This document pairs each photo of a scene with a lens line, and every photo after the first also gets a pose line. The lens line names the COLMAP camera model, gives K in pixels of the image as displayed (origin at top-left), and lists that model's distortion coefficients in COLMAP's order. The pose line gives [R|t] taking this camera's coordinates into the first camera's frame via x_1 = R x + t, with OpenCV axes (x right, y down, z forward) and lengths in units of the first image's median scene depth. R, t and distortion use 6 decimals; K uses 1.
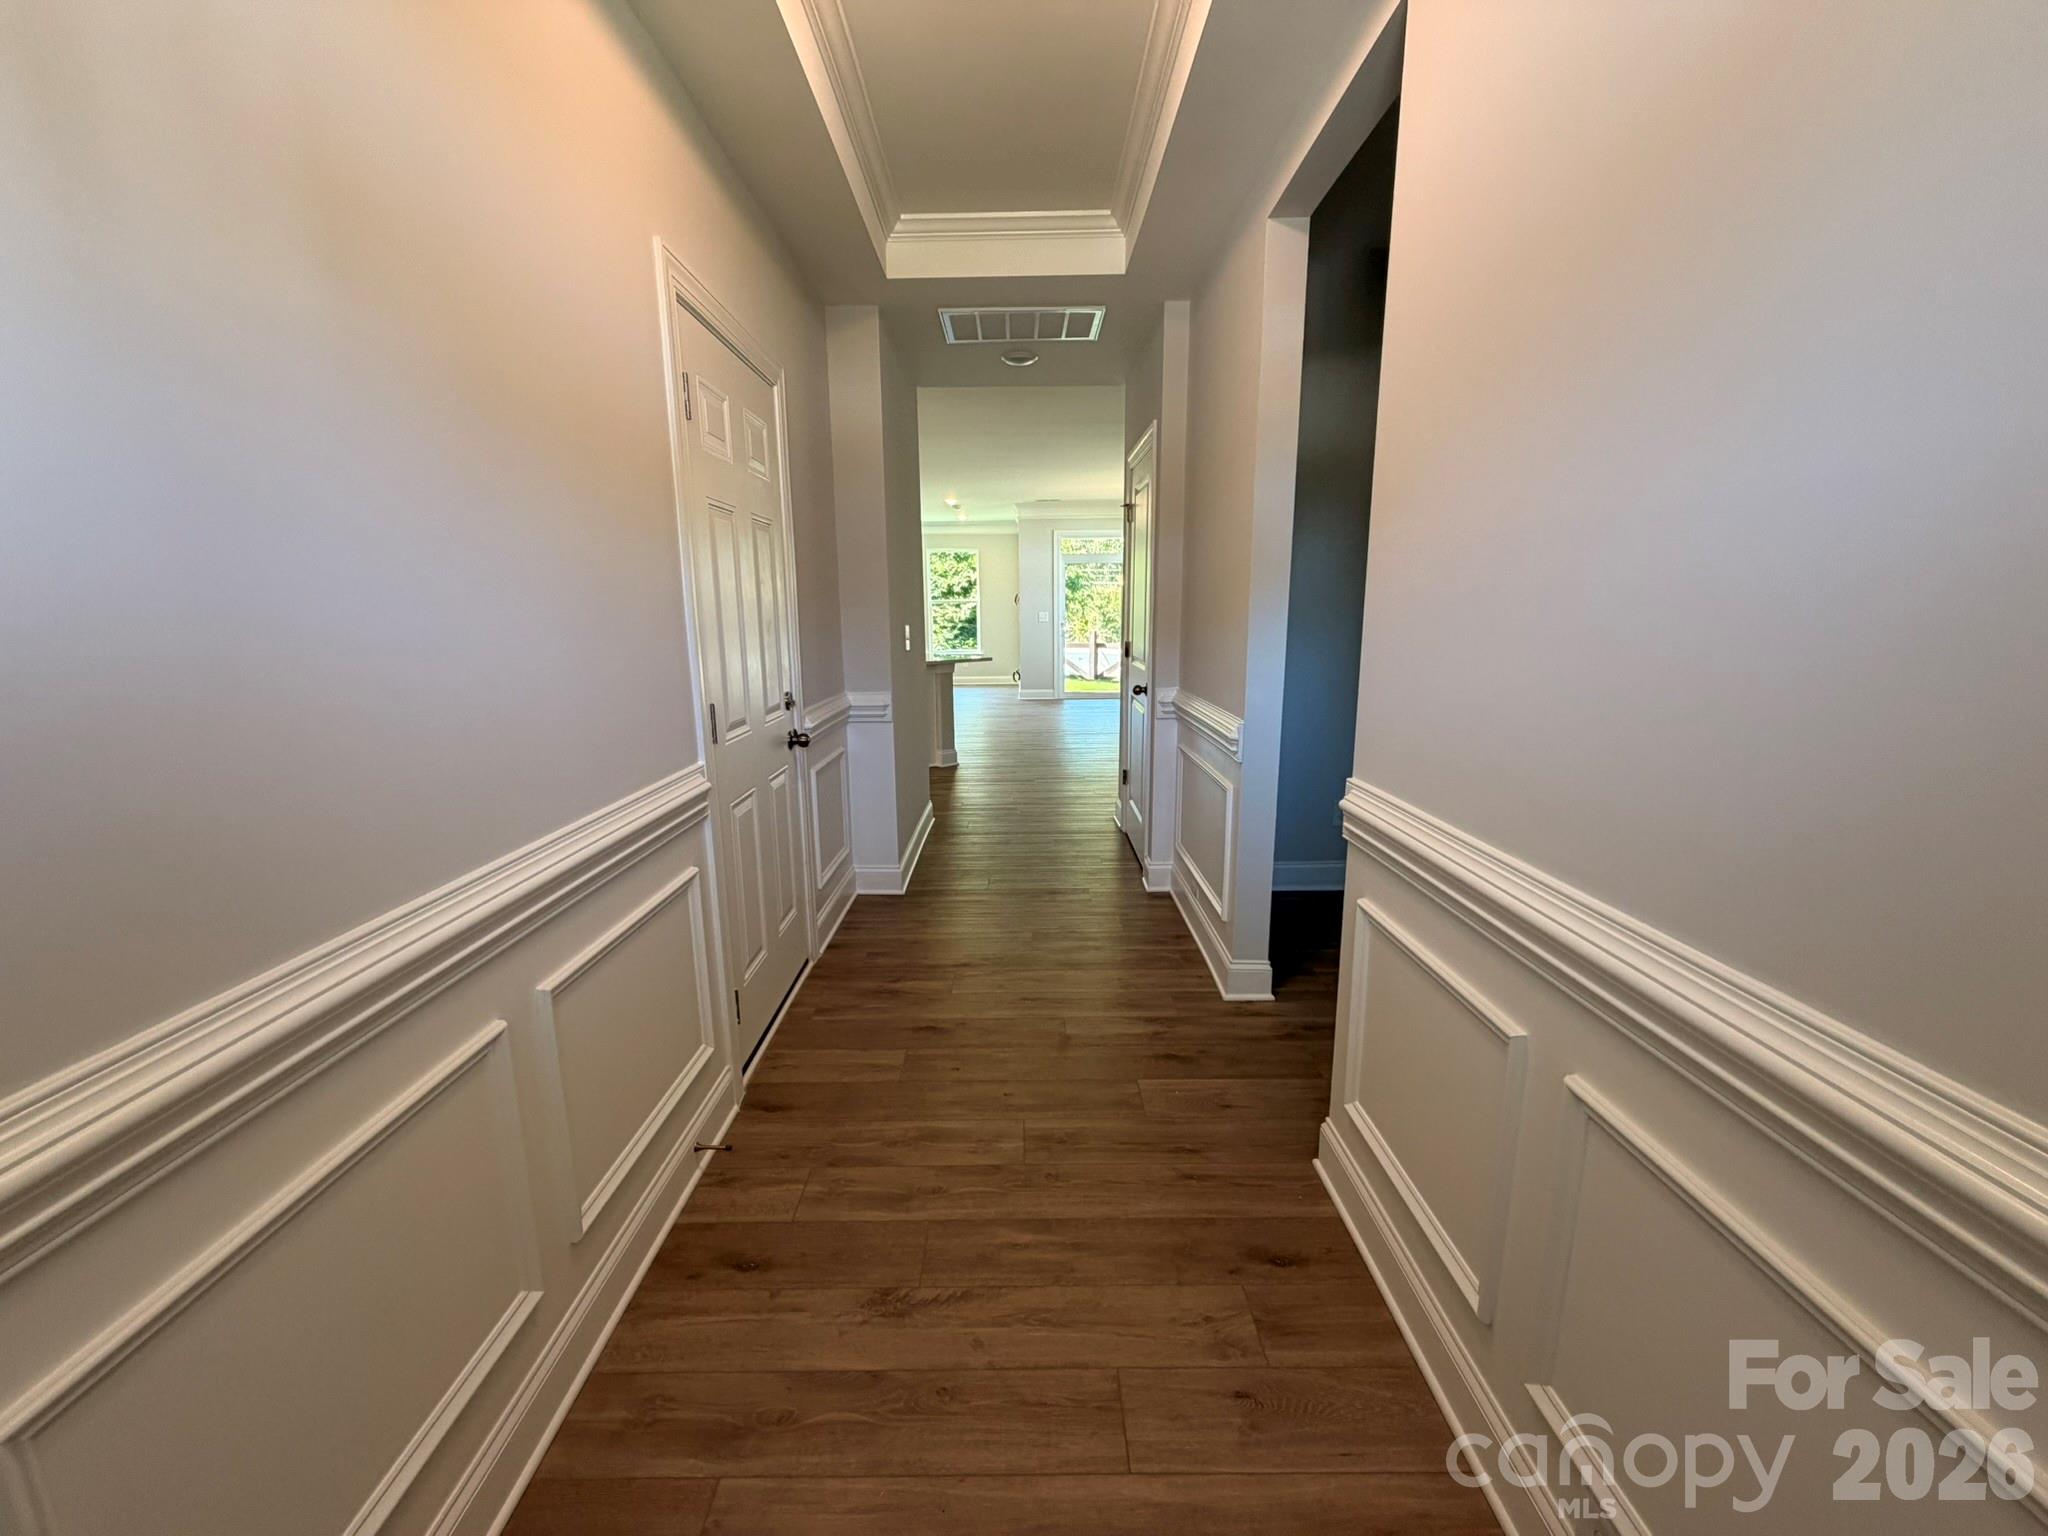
lens RADIAL K [[815.1, 0, 1017.8], [0, 815.1, 770.4], [0, 0, 1]] dist [0.000198, 0.000125]
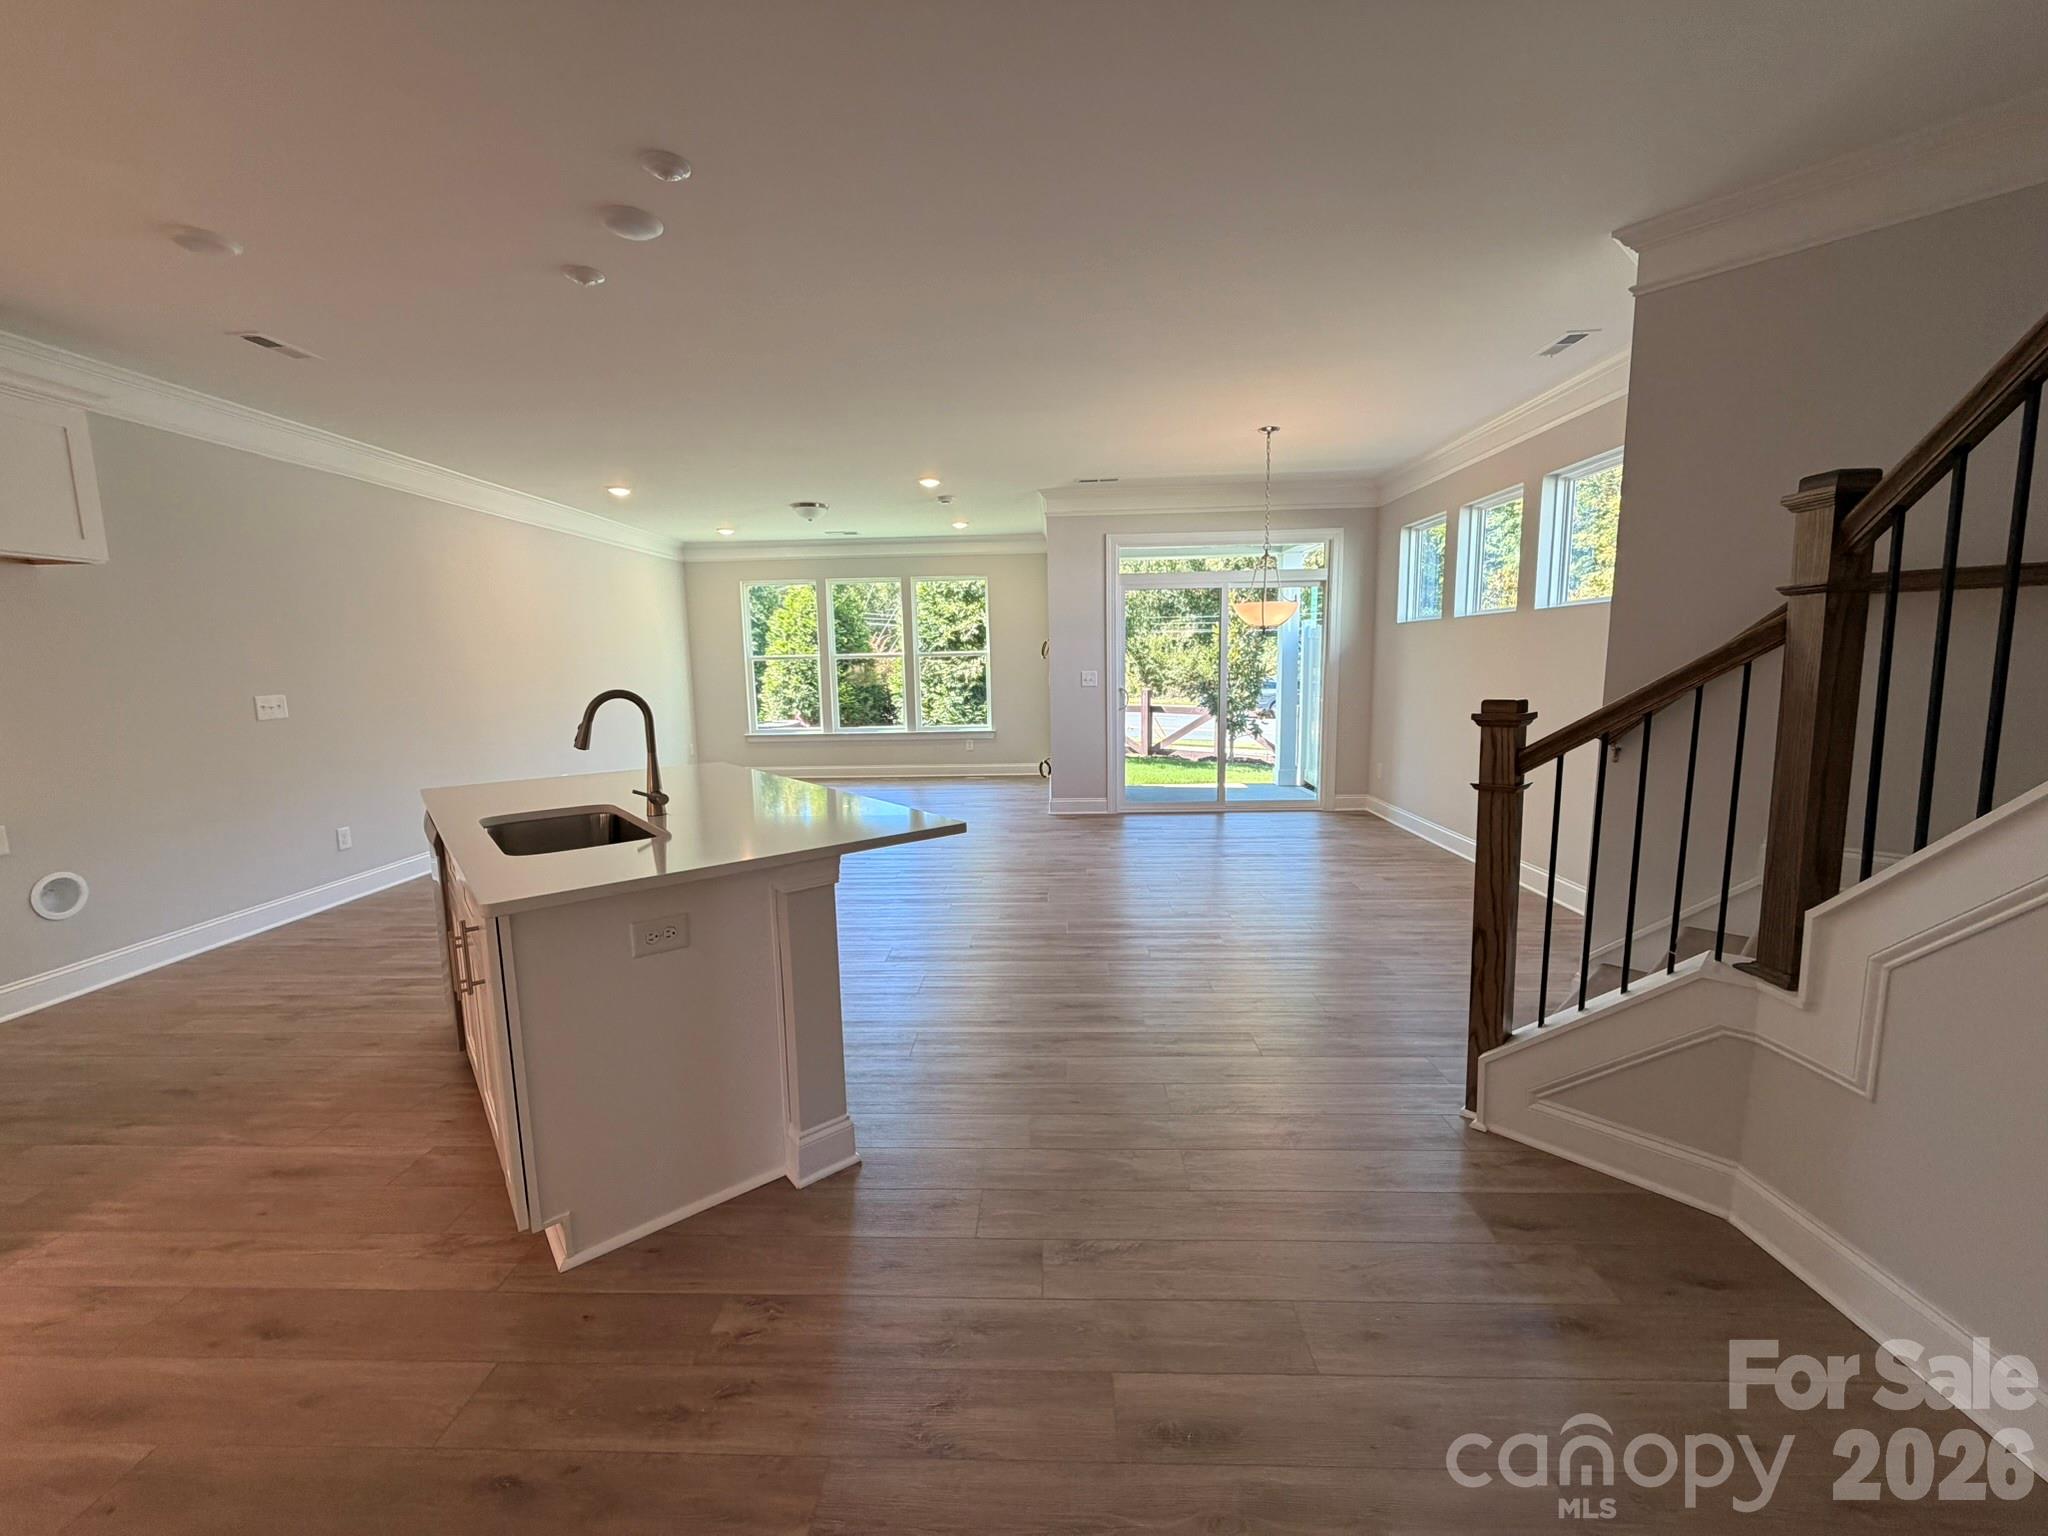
lens RADIAL K [[813.0, 0, 1034.0], [0, 813.0, 771.1], [0, 0, 1]] dist [0.001440, 0.000034]
pose [[0.999793, -0.002028, -0.020225, 0.001711], [0.000825, 0.998240, -0.059304, -0.057711], [0.020310, 0.059275, 0.998035, 0.272062]]
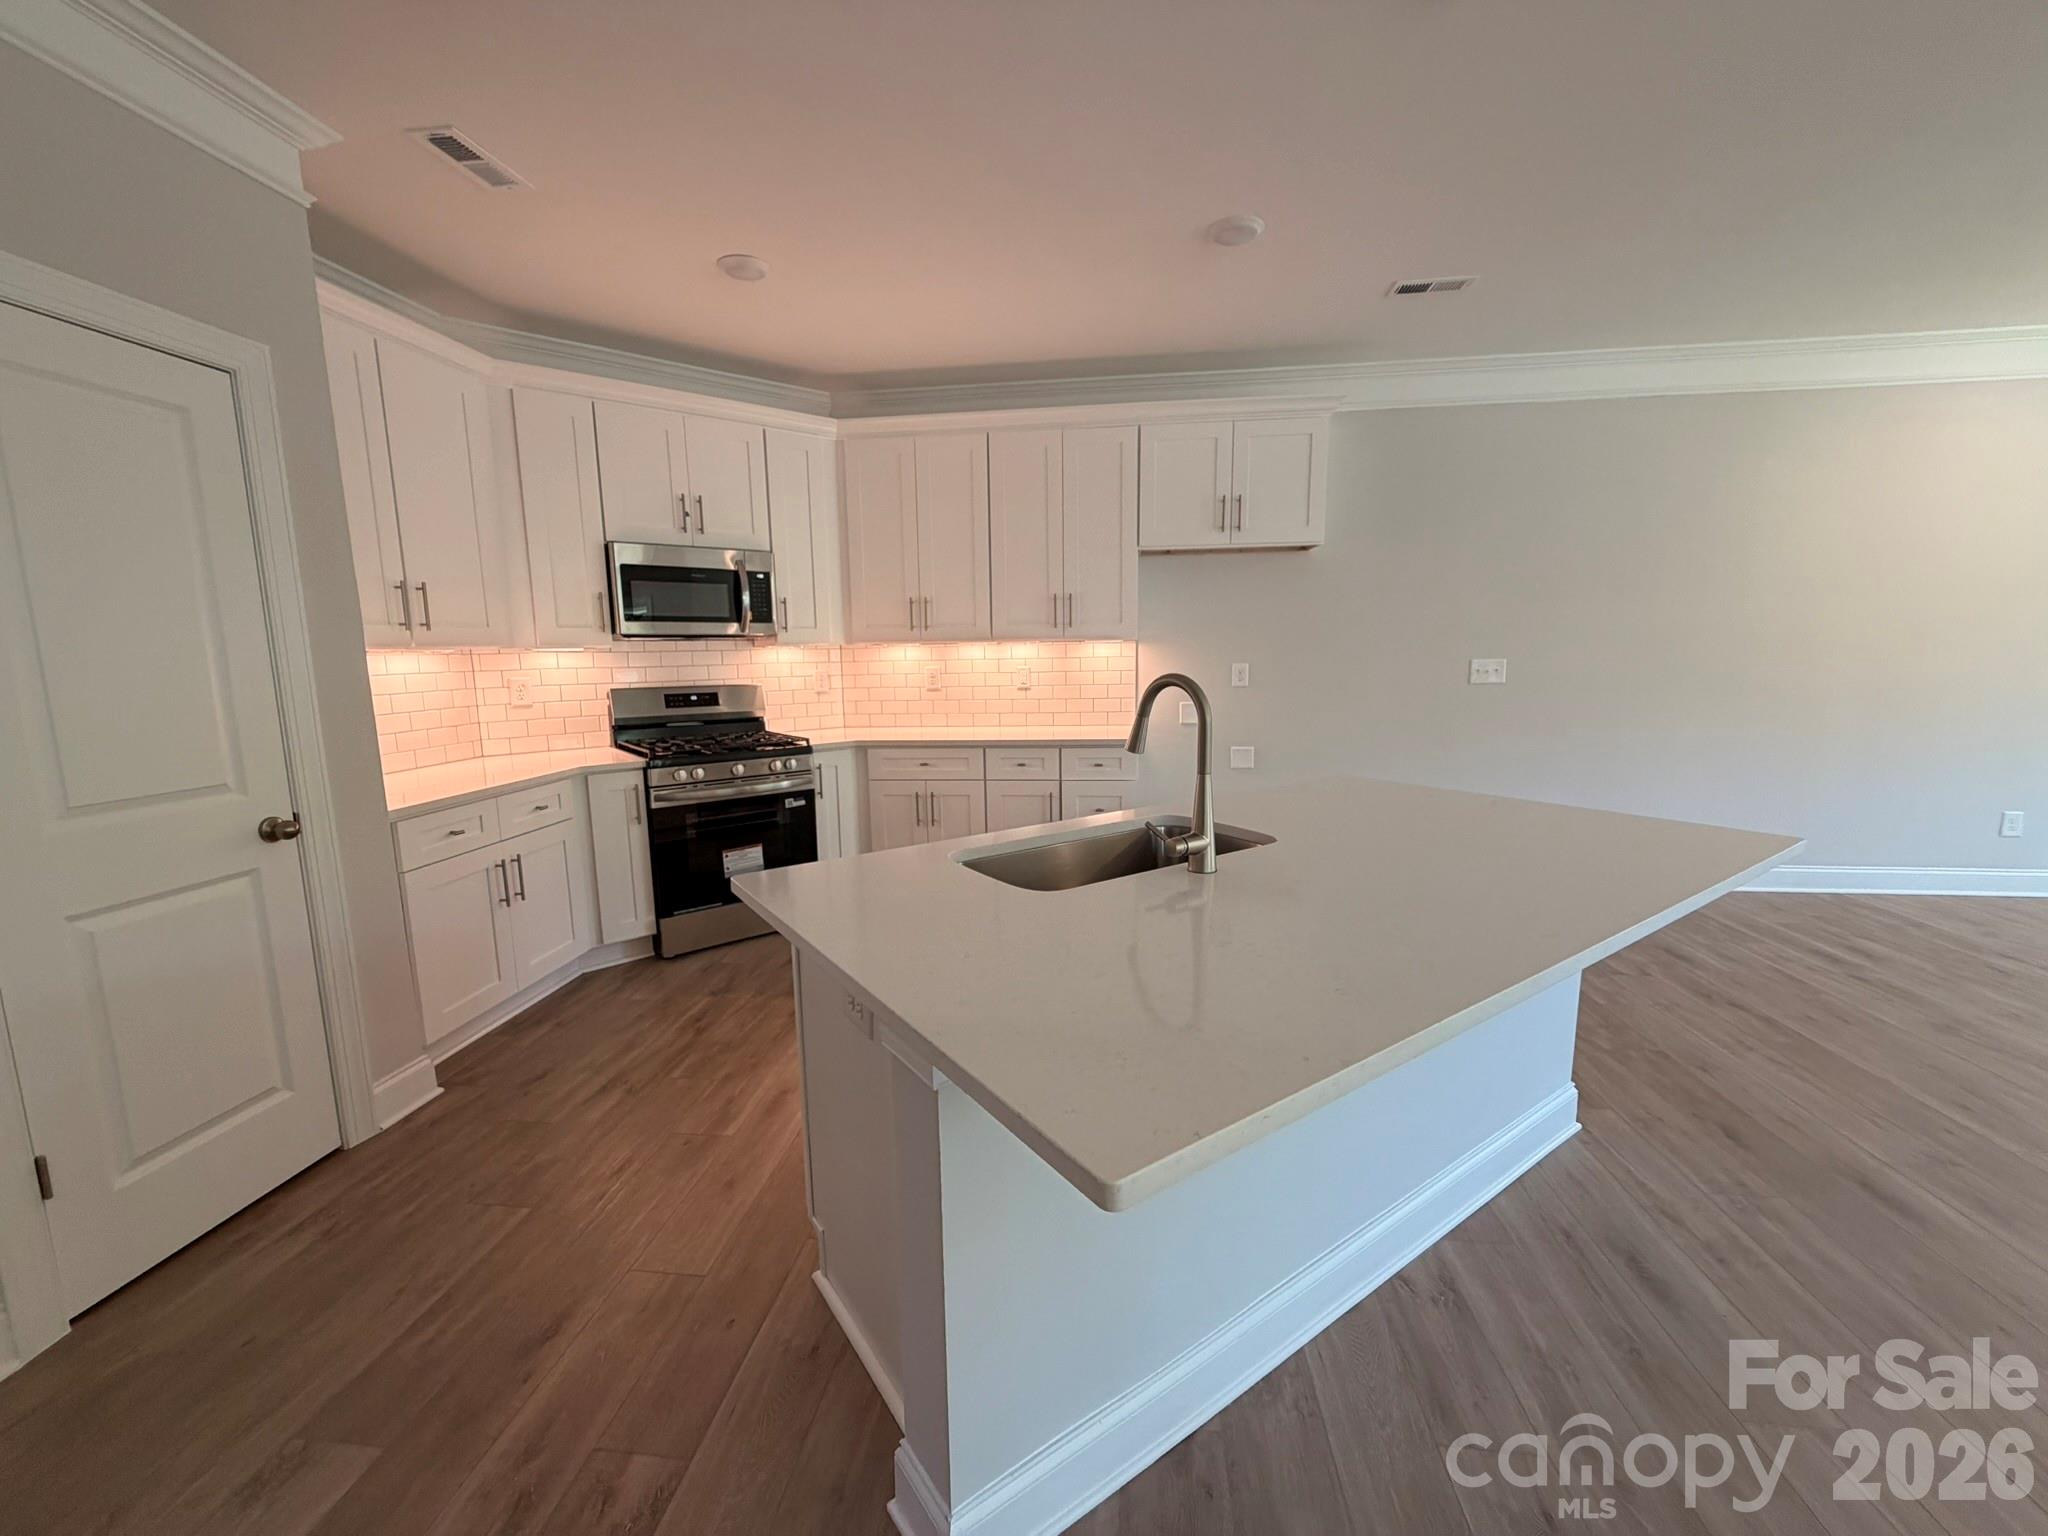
lens RADIAL K [[826.7, 0, 1013.8], [0, 826.7, 766.8], [0, 0, 1]] dist [0.002898, 0.000490]
pose [[-0.109186, 0.158019, -0.981381, 0.025346], [-0.180436, 0.967731, 0.175896, -0.081650], [0.977508, 0.196282, -0.077151, 0.396545]]
